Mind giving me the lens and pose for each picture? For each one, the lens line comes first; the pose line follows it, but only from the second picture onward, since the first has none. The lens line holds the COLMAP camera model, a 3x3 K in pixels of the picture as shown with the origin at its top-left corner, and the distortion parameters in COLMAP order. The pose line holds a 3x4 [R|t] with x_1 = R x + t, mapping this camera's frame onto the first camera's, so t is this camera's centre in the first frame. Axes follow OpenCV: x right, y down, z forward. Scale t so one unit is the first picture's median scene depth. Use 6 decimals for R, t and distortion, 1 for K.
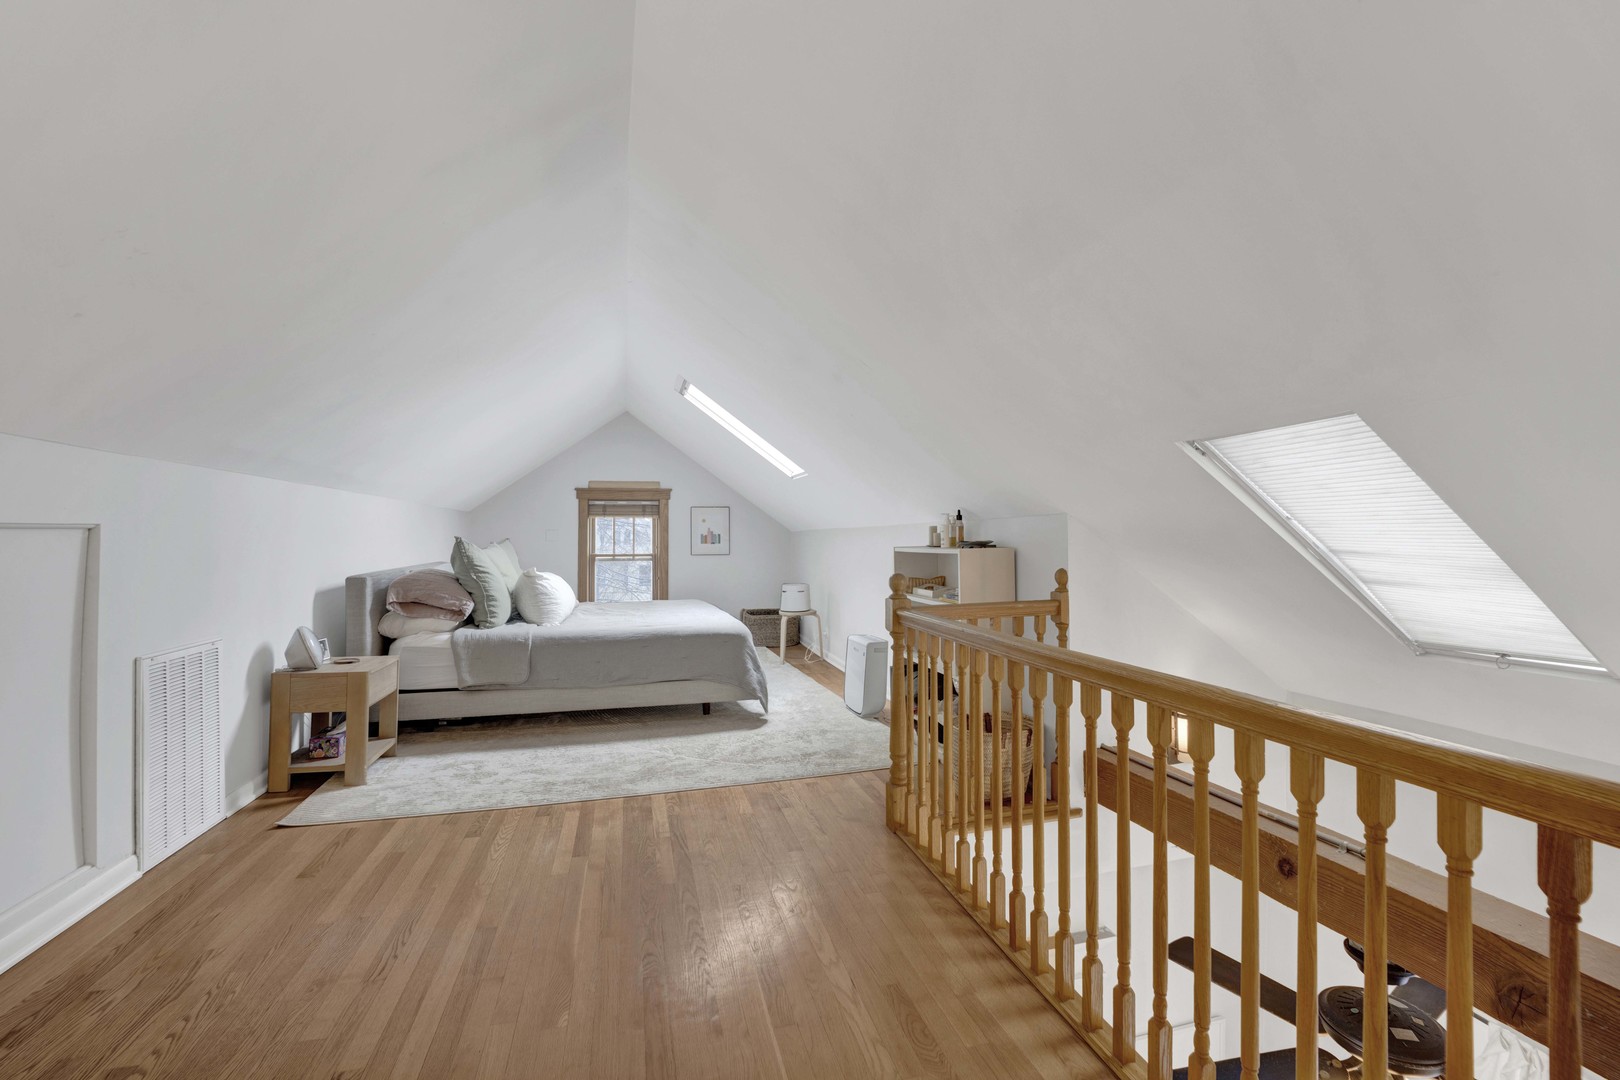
lens RADIAL K [[685.4, 0, 796.2], [0, 685.4, 537.8], [0, 0, 1]] dist [-0.015644, -0.000388]
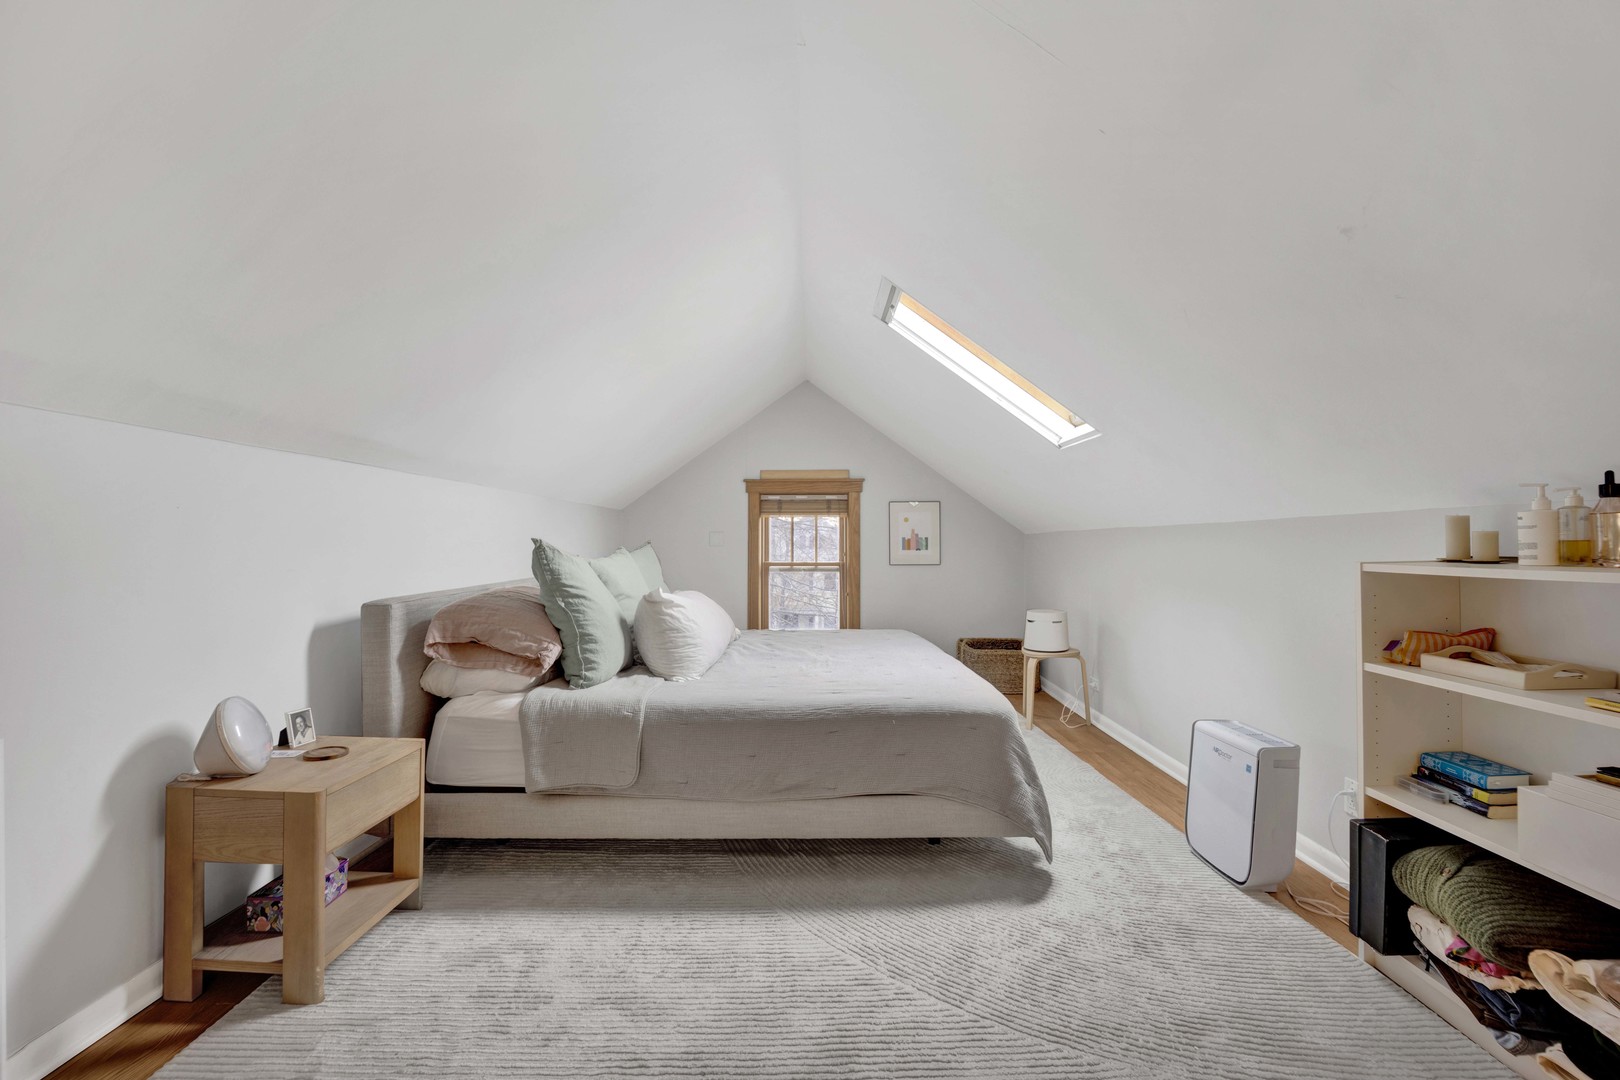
lens RADIAL K [[685.4, 0, 796.2], [0, 685.4, 537.8], [0, 0, 1]] dist [-0.015644, -0.000388]
pose [[0.965311, 0.000509, -0.261102, -0.099764], [-0.002428, 0.999972, -0.007024, 0.001337], [0.261091, 0.007414, 0.965286, 0.434155]]
